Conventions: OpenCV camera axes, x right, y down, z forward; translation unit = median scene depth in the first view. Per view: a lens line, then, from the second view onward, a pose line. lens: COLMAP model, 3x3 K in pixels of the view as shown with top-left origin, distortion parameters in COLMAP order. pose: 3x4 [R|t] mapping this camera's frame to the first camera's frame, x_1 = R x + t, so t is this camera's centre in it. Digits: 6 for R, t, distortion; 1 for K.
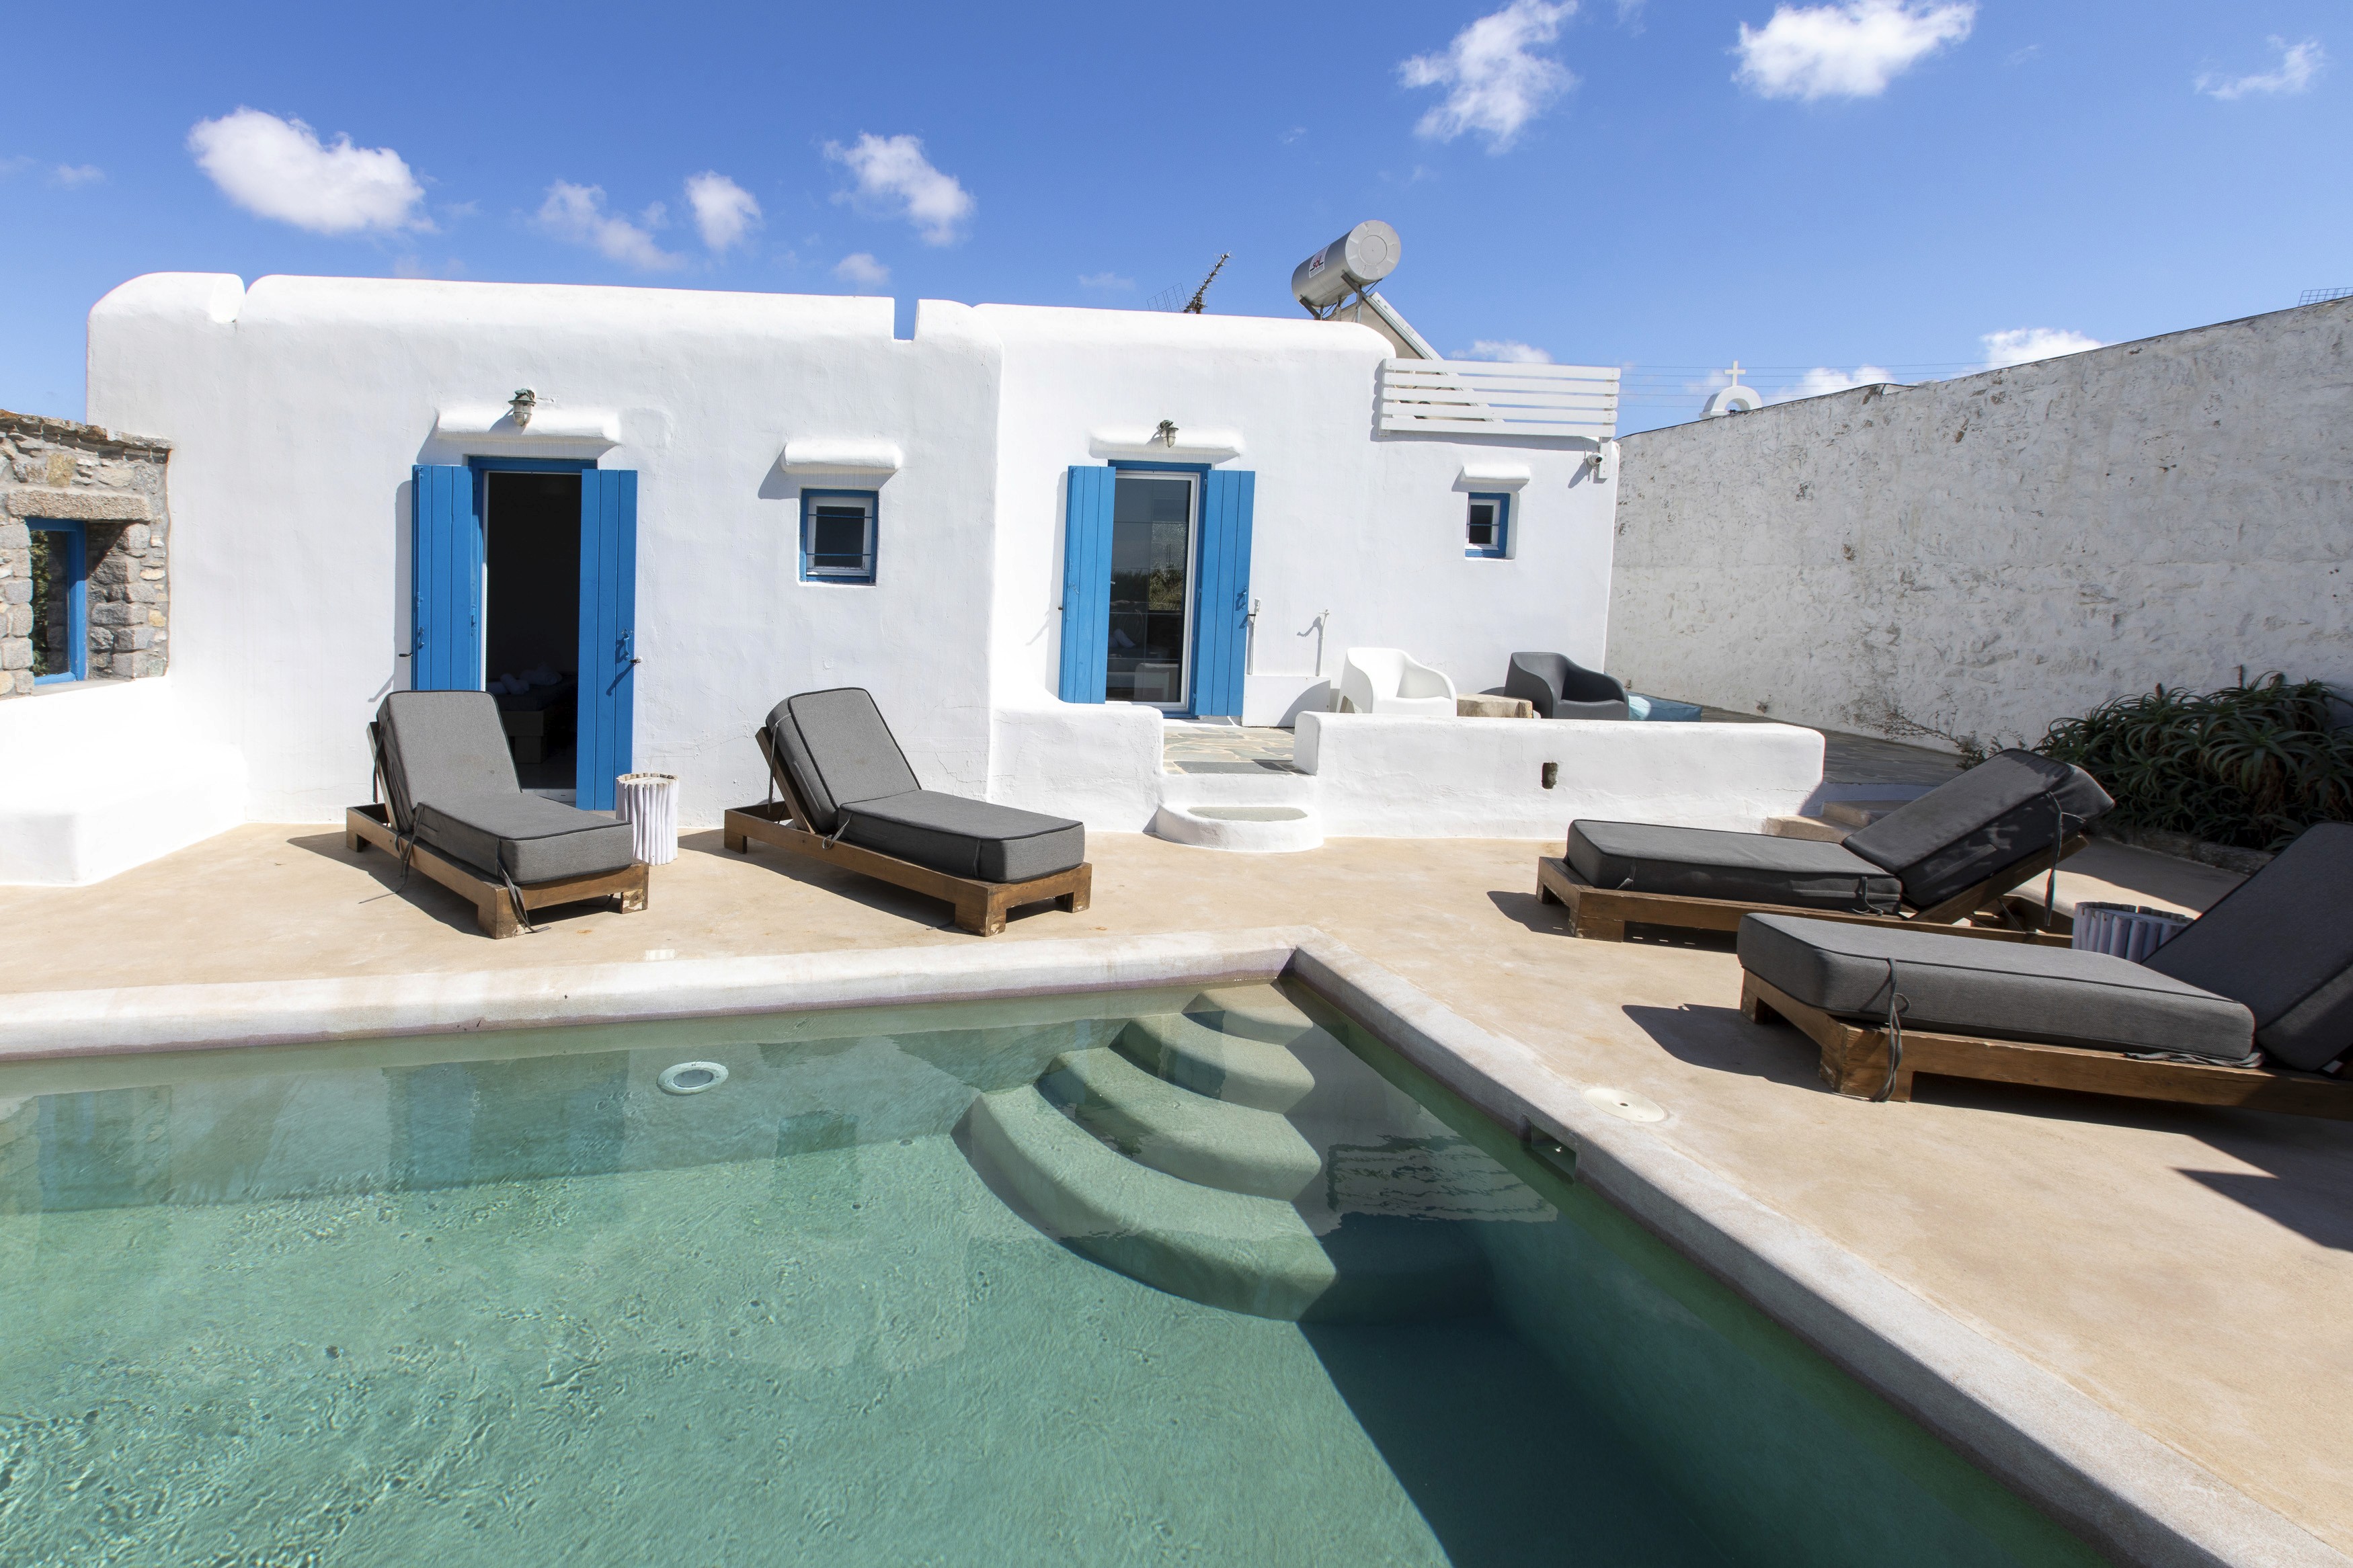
lens RADIAL K [[1178.1, 0, 1092.9], [0, 1178.1, 645.8], [0, 0, 1]] dist [0.003156, -0.000071]
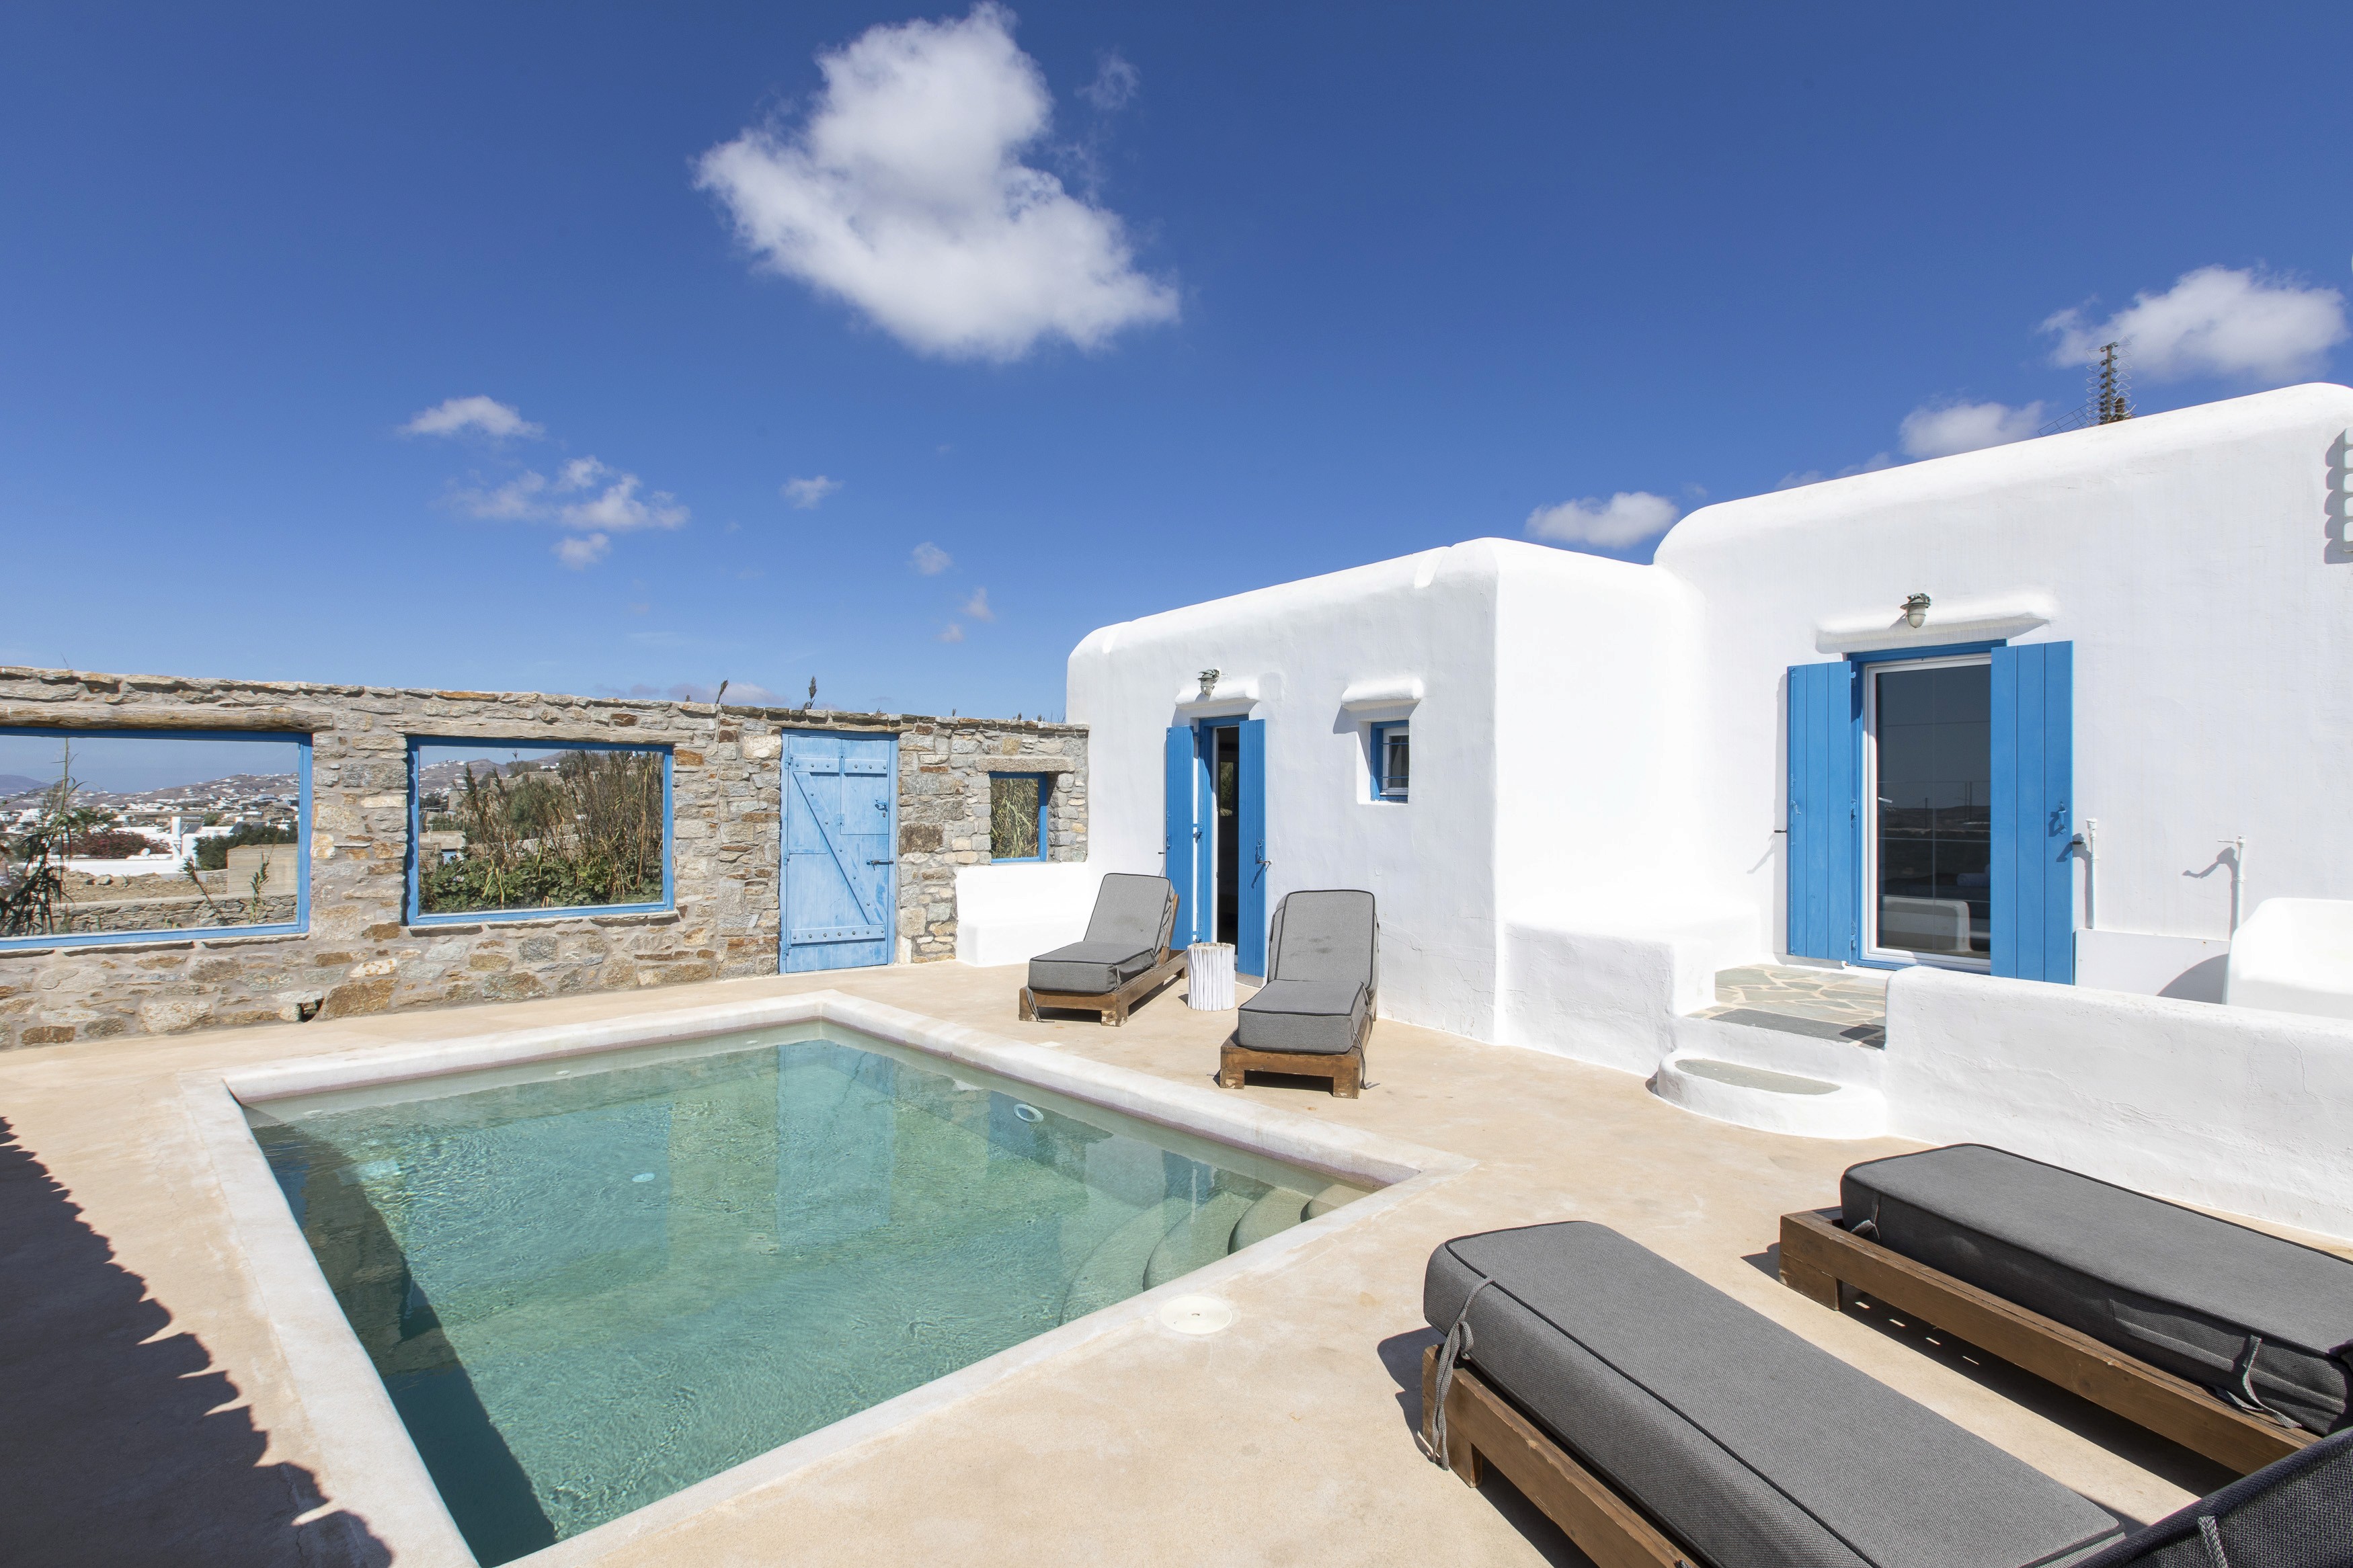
lens RADIAL K [[1178.1, 0, 1187.9], [0, 1178.1, 790.7], [0, 0, 1]] dist [0.003156, -0.000071]
pose [[0.484480, -0.026221, -0.874409, 0.735589], [-0.047013, 0.997326, -0.055955, 0.010566], [0.873538, 0.068218, 0.481952, 0.286513]]
